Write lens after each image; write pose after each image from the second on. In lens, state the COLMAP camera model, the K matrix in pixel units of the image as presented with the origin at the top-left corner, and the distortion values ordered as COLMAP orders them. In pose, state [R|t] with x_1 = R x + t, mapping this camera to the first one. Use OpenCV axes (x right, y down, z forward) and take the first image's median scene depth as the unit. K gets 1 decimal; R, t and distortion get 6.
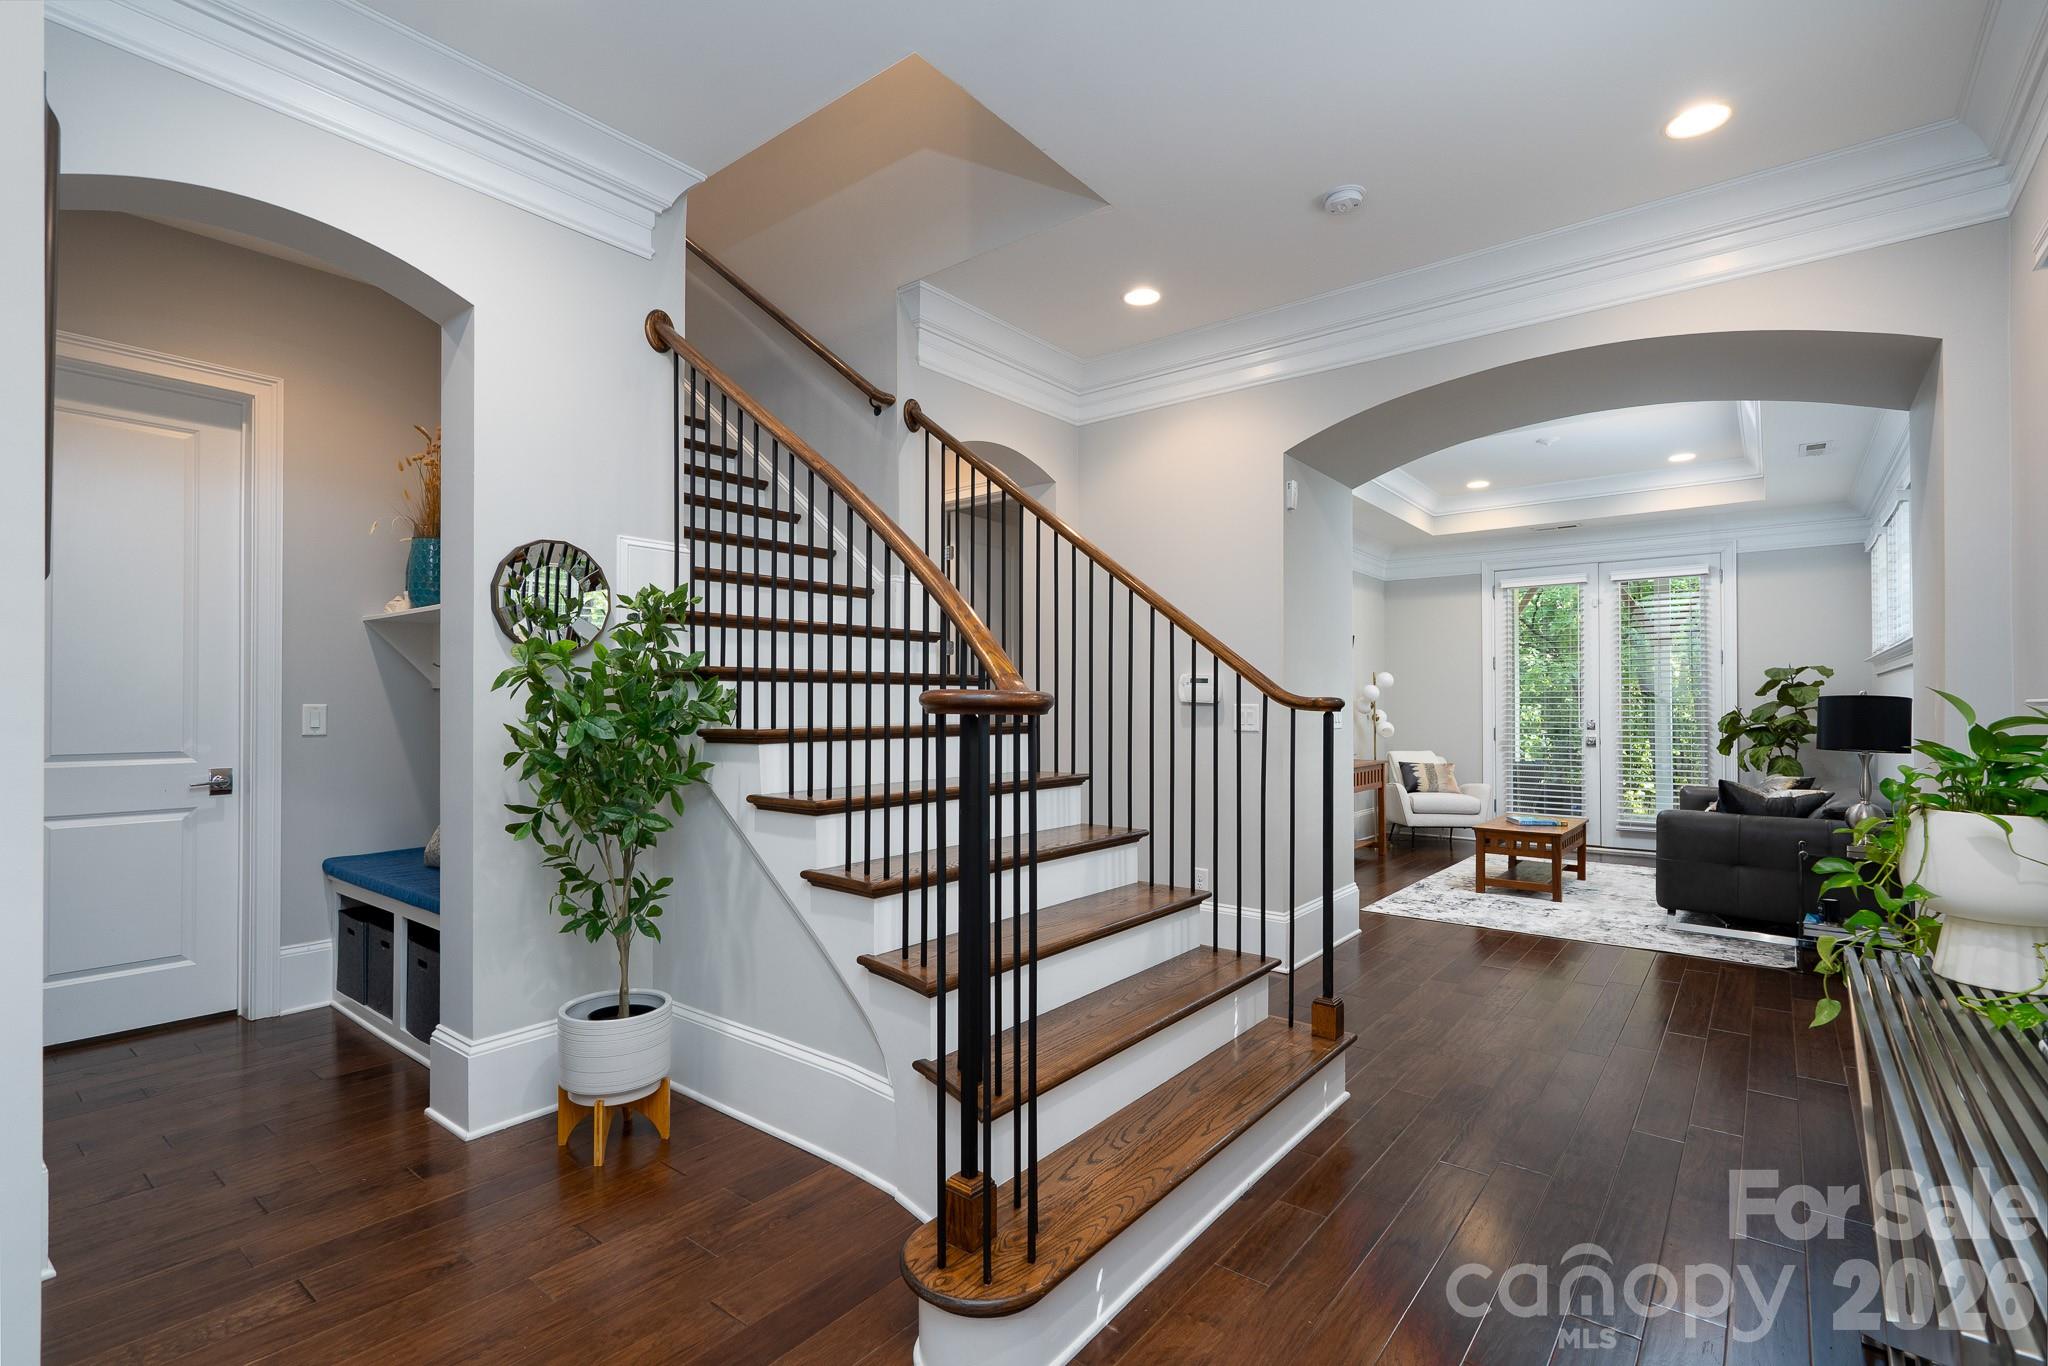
lens RADIAL K [[932.0, 0, 1017.6], [0, 932.0, 700.2], [0, 0, 1]] dist [-0.005894, 0.002174]
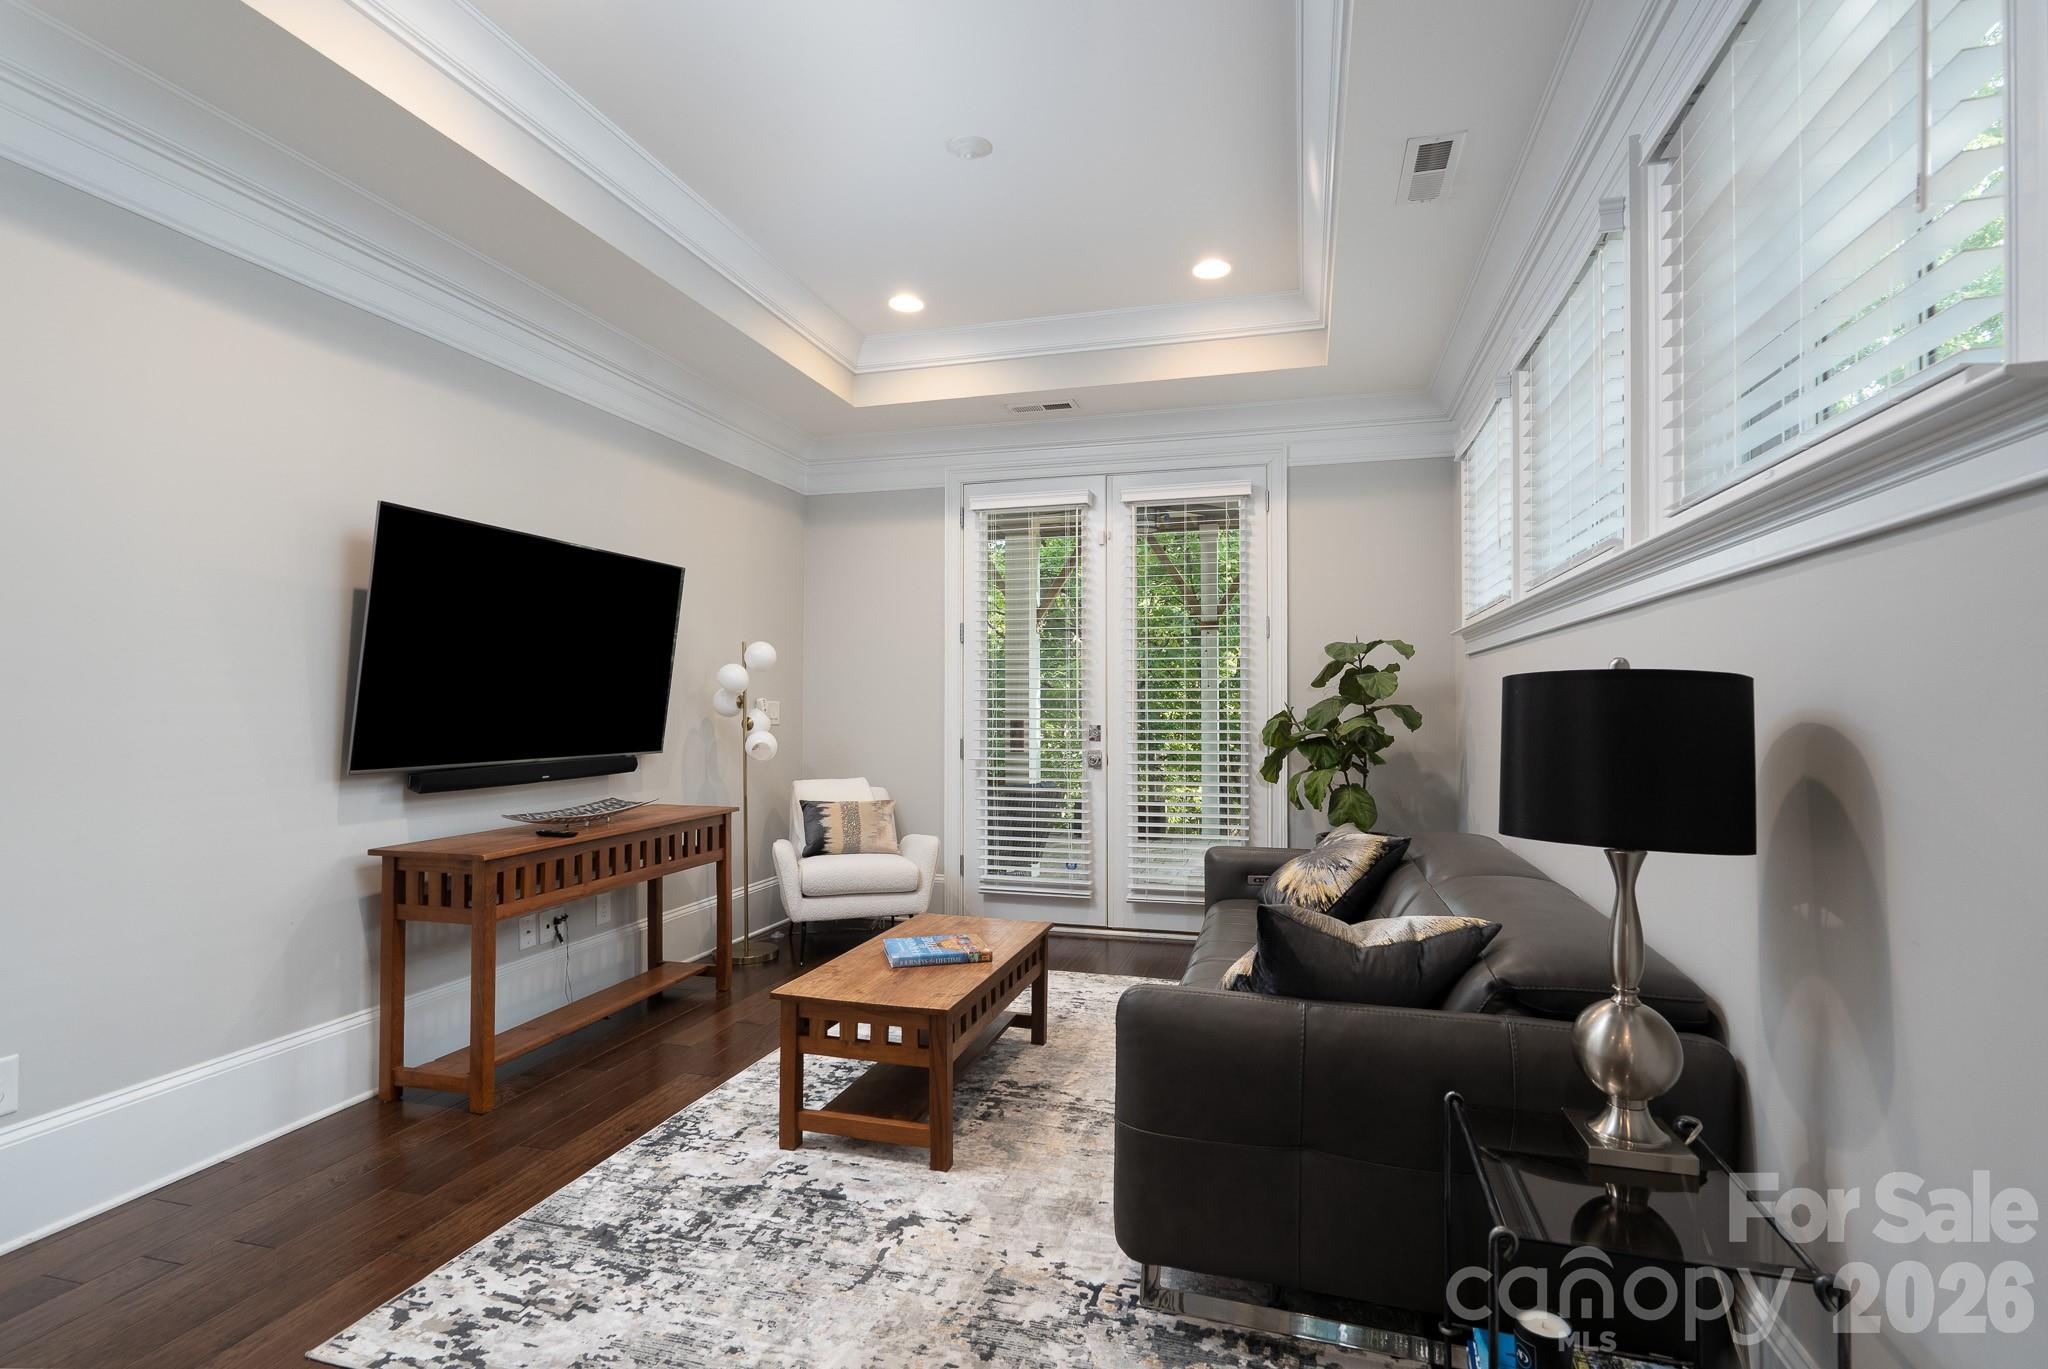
lens RADIAL K [[932.0, 0, 1027.1], [0, 932.0, 691.3], [0, 0, 1]] dist [-0.005894, 0.002174]
pose [[0.923707, 0.004858, 0.383070, 0.383819], [-0.003622, 0.999986, -0.003948, 0.001148], [-0.383083, 0.002260, 0.923711, 0.503163]]
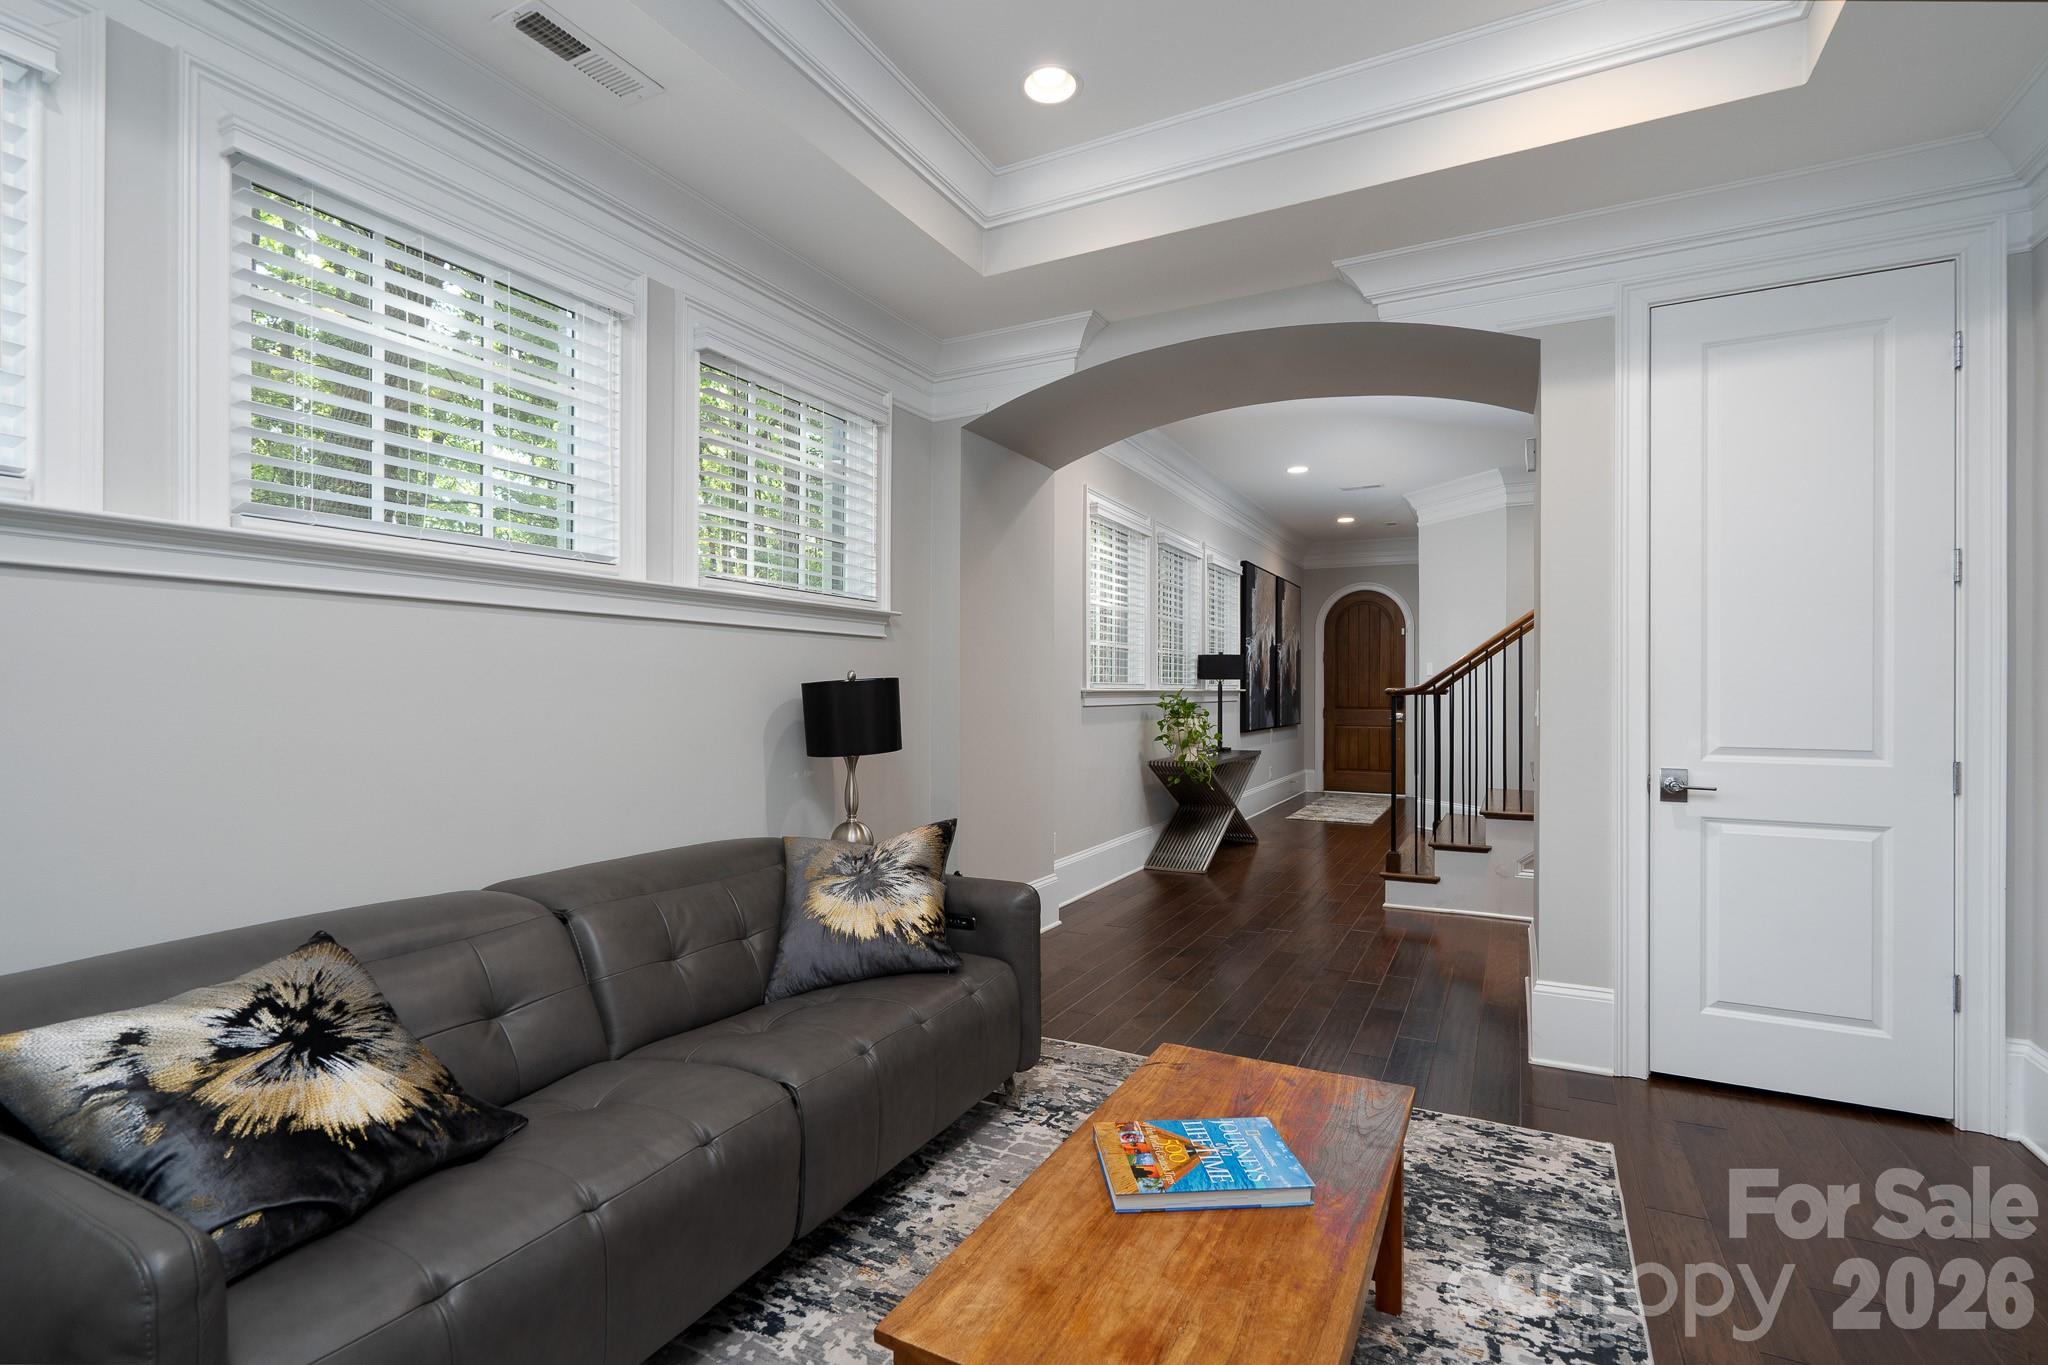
lens RADIAL K [[932.0, 0, 1025.5], [0, 932.0, 692.7], [0, 0, 1]] dist [-0.005894, 0.002174]
pose [[-0.981735, -0.001647, -0.190244, 1.059828], [0.000098, 0.999958, -0.009165, 0.030152], [0.190251, -0.009016, -0.981694, 2.523060]]
